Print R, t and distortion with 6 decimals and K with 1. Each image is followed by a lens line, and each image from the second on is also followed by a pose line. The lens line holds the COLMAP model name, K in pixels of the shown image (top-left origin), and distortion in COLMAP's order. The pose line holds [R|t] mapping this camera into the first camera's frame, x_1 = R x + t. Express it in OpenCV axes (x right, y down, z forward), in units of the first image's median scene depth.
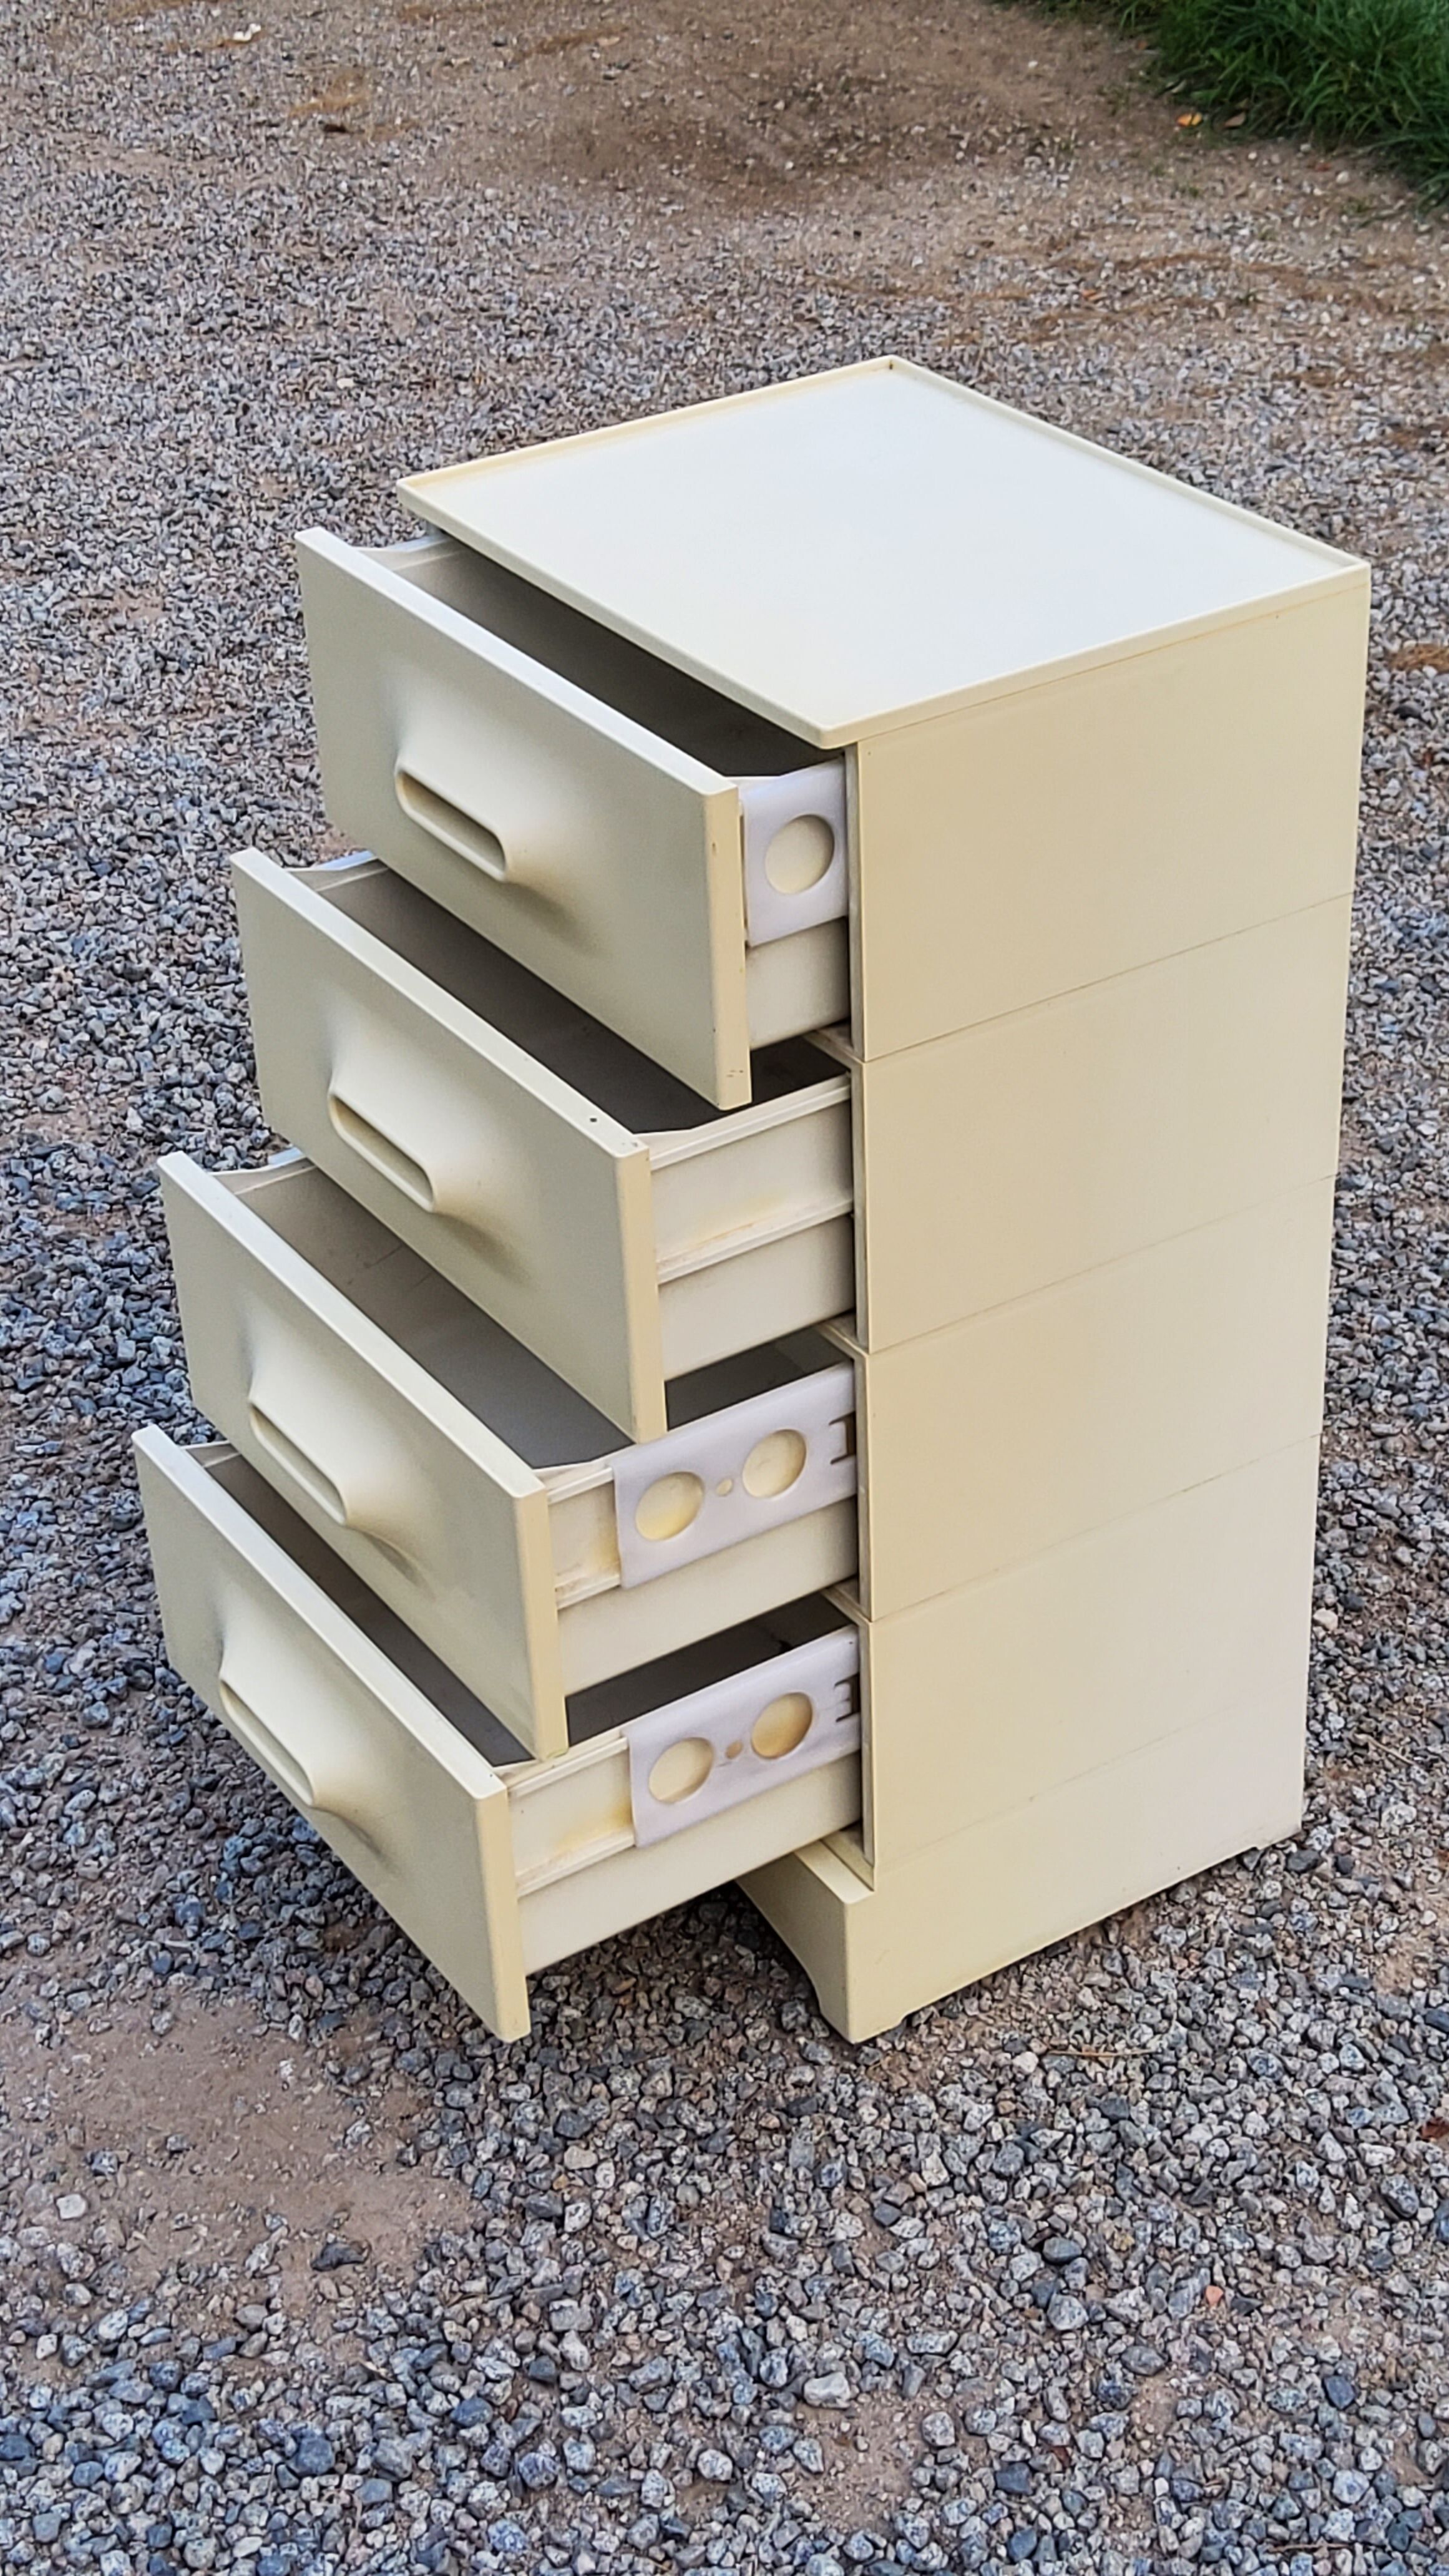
lens RADIAL K [[3874.1, 0, 731.6], [0, 3874.1, 1299.8], [0, 0, 1]] dist [0.088588, 0.000000]
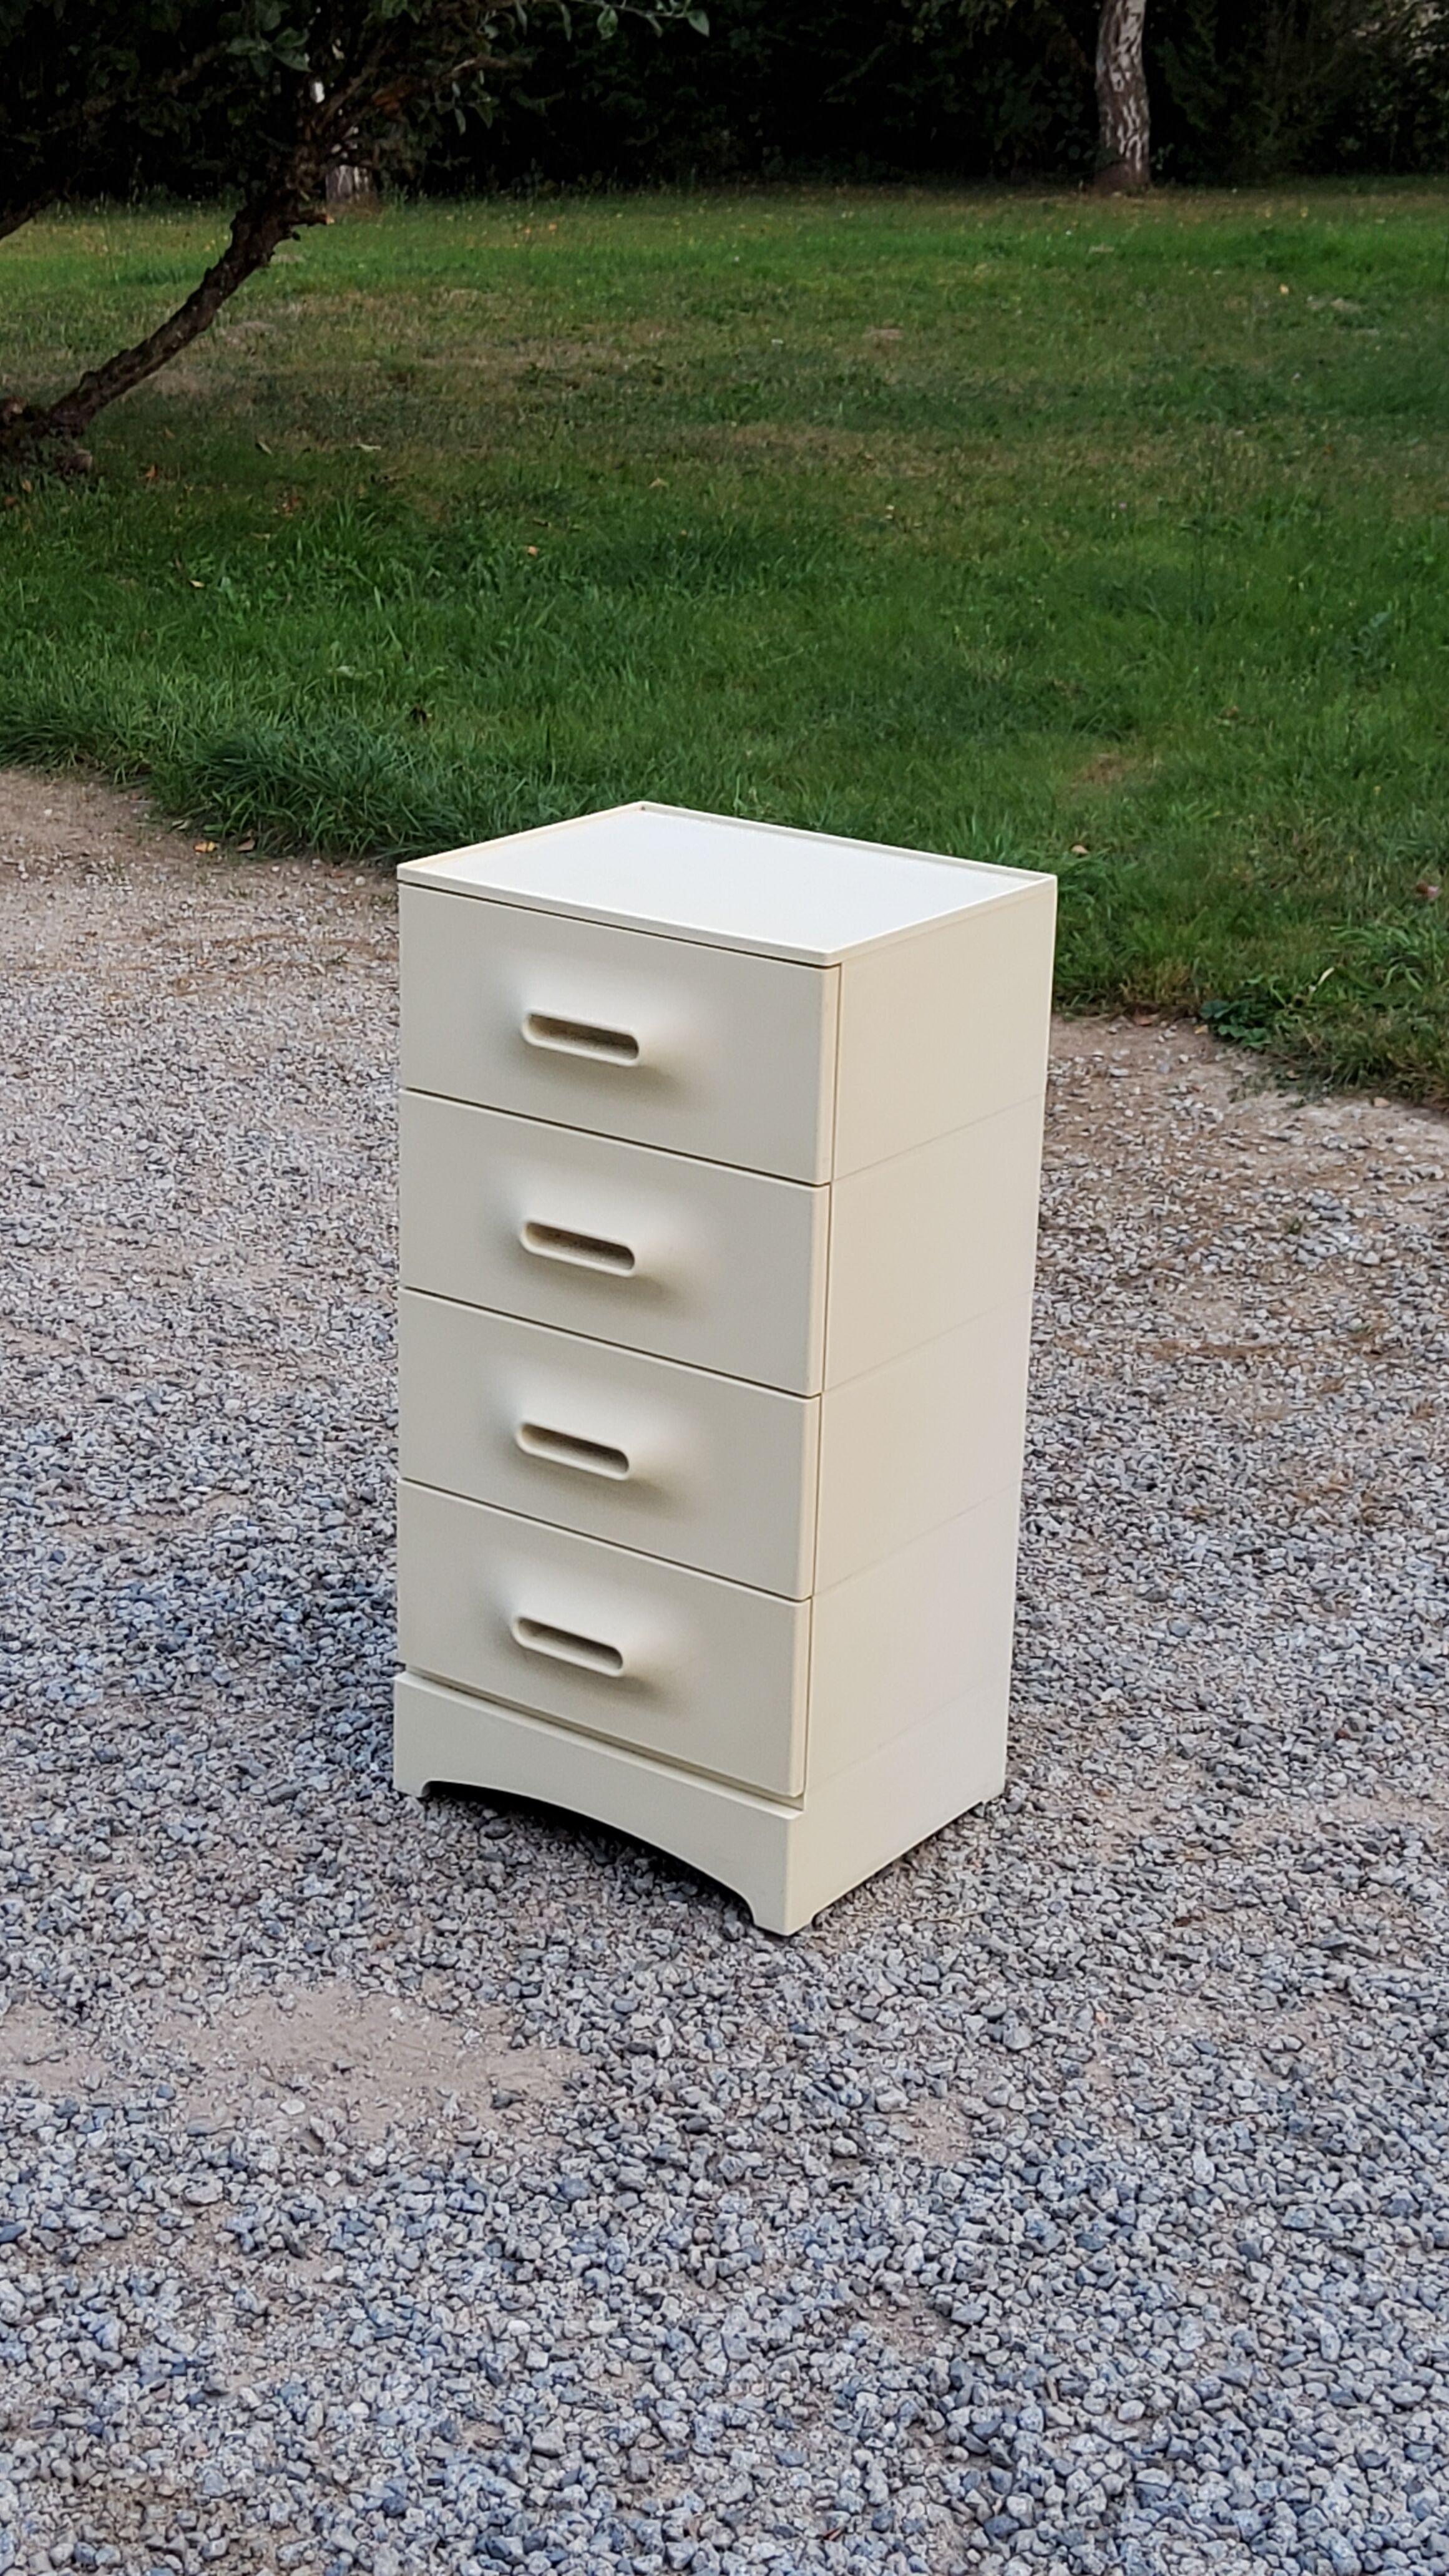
lens RADIAL K [[3874.1, 0, 737.9], [0, 3874.1, 1276.5], [0, 0, 1]] dist [0.088588, 0.000000]
pose [[0.926172, -0.061412, 0.372066, -0.506345], [0.142789, 0.970296, -0.195287, 0.237283], [-0.349021, 0.233997, 0.907430, -0.336199]]
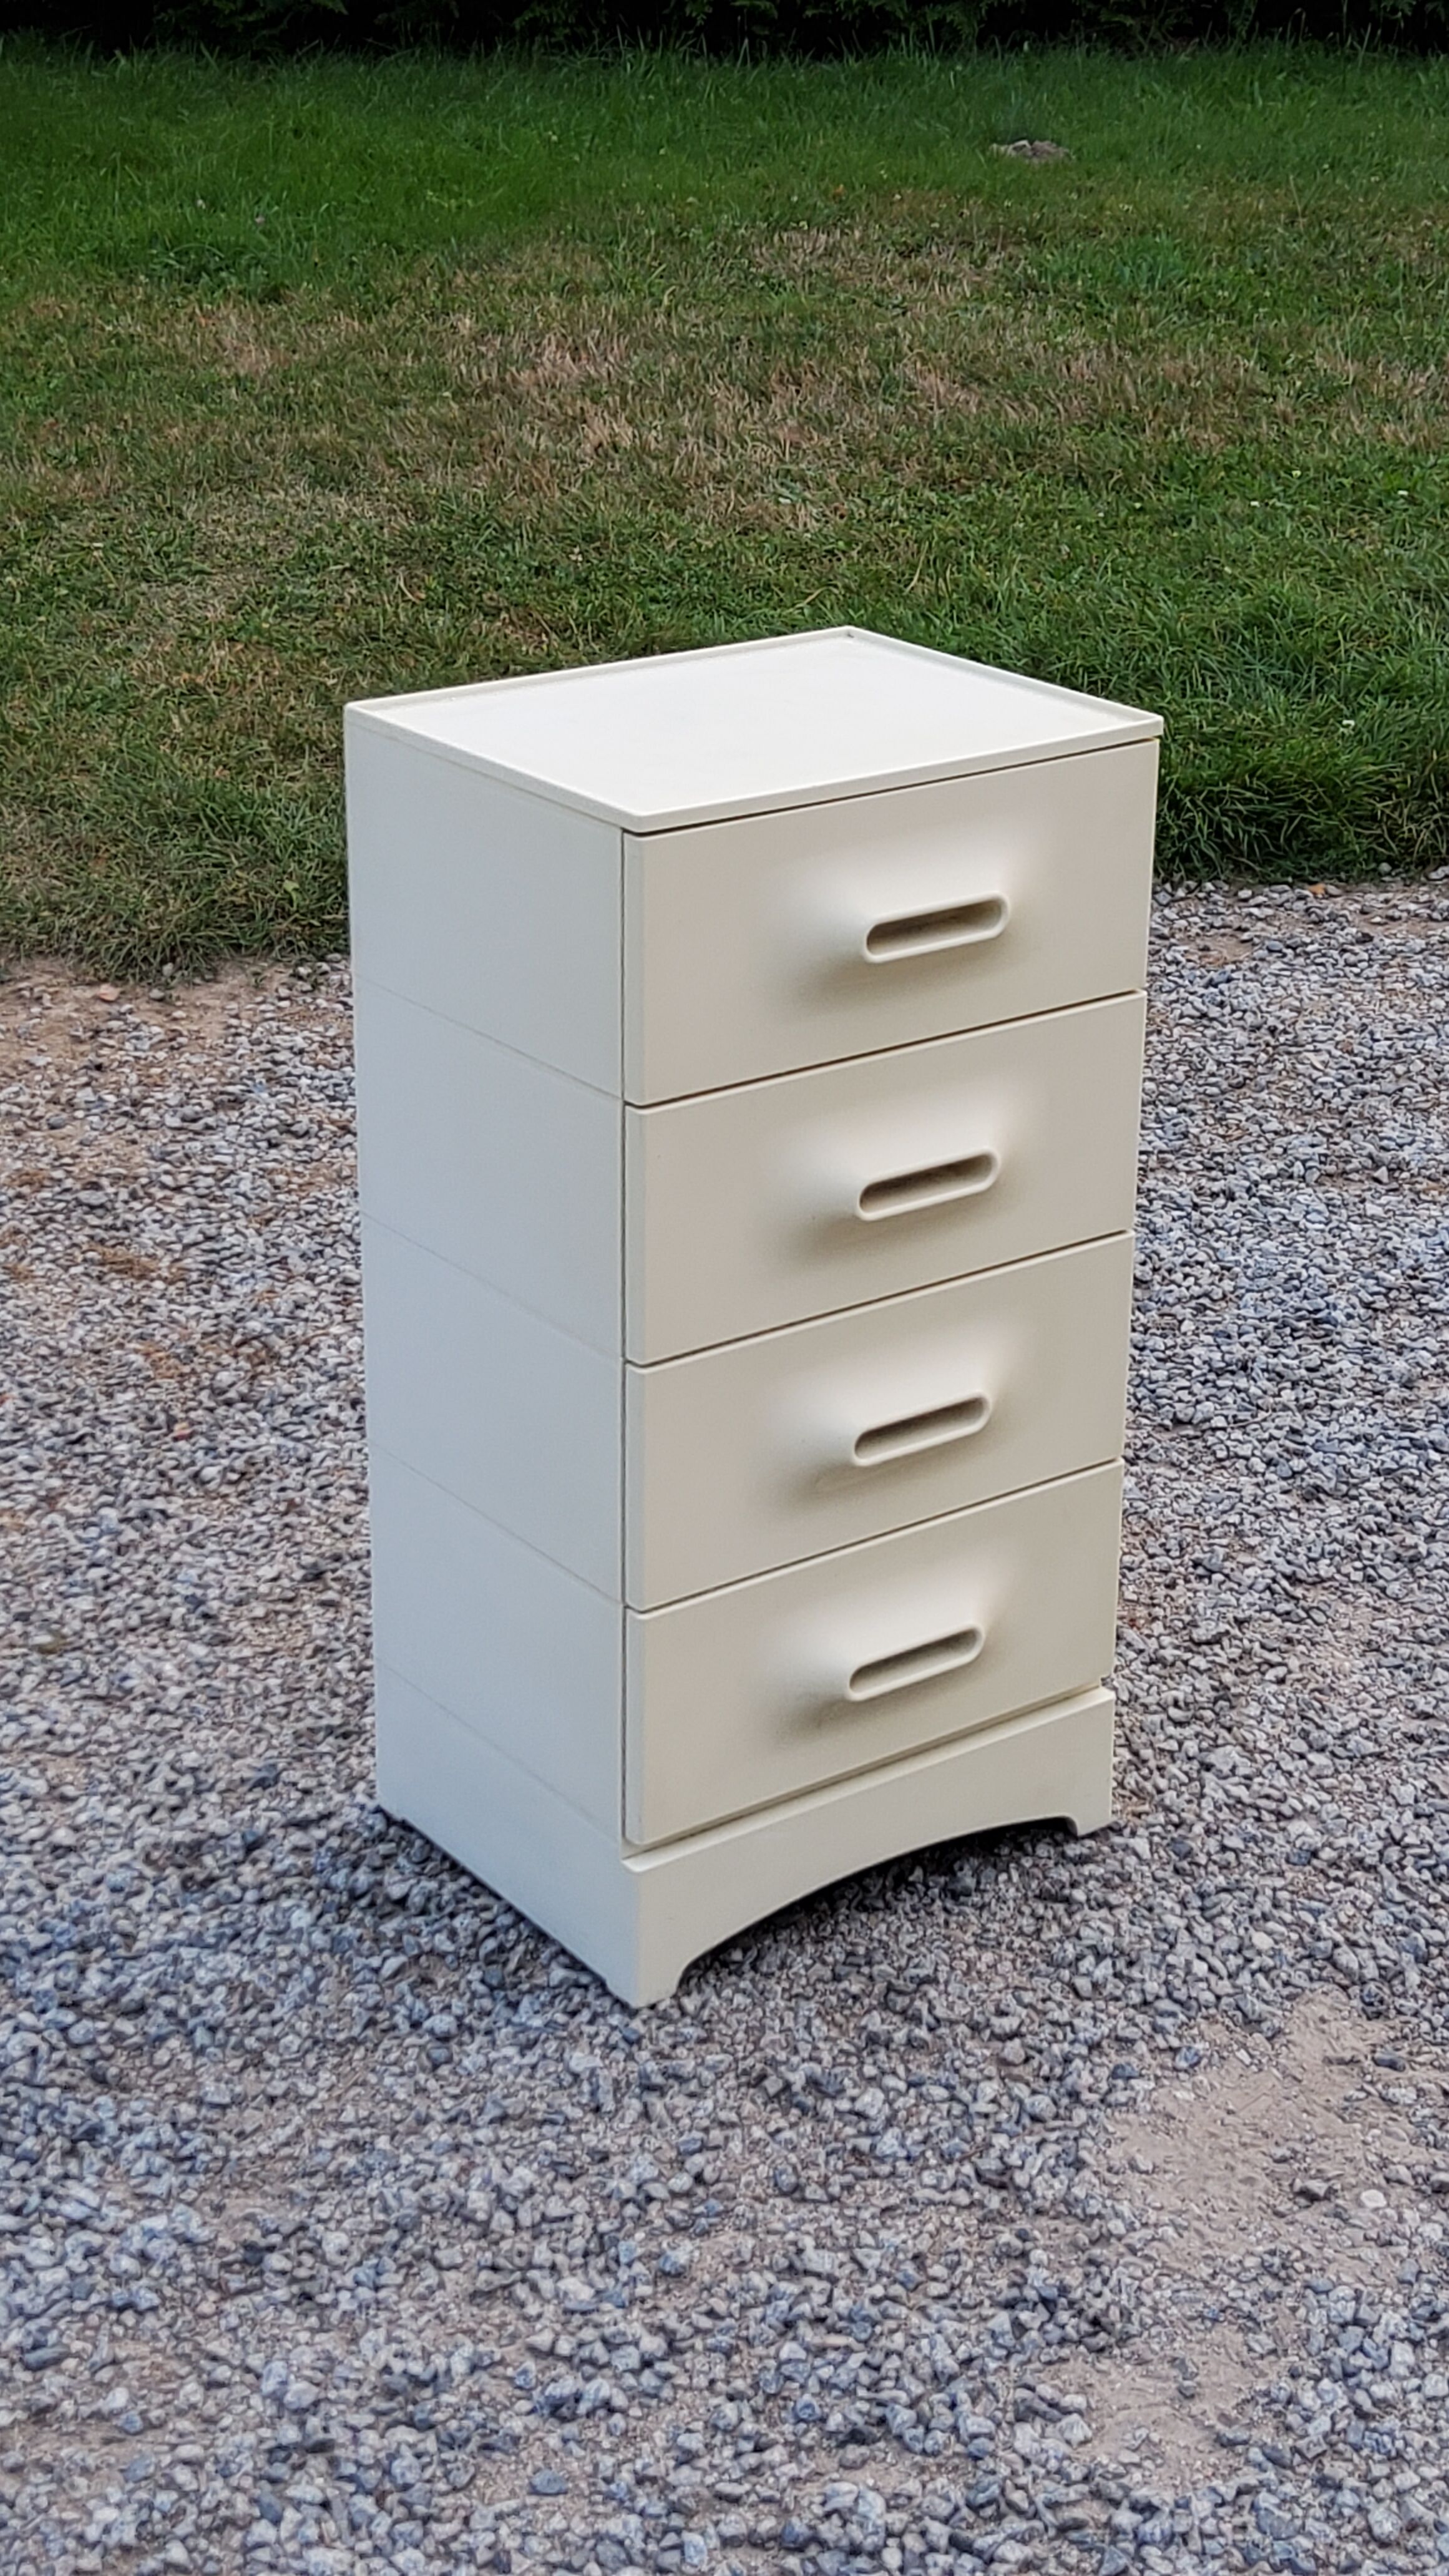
lens RADIAL K [[3874.1, 0, 726.1], [0, 3874.1, 1290.0], [0, 0, 1]] dist [0.088588, 0.000000]
pose [[-0.067784, -0.342734, 0.936984, -1.107551], [0.524577, 0.786608, 0.325678, -0.430620], [-0.848660, 0.513596, 0.126471, 0.877116]]
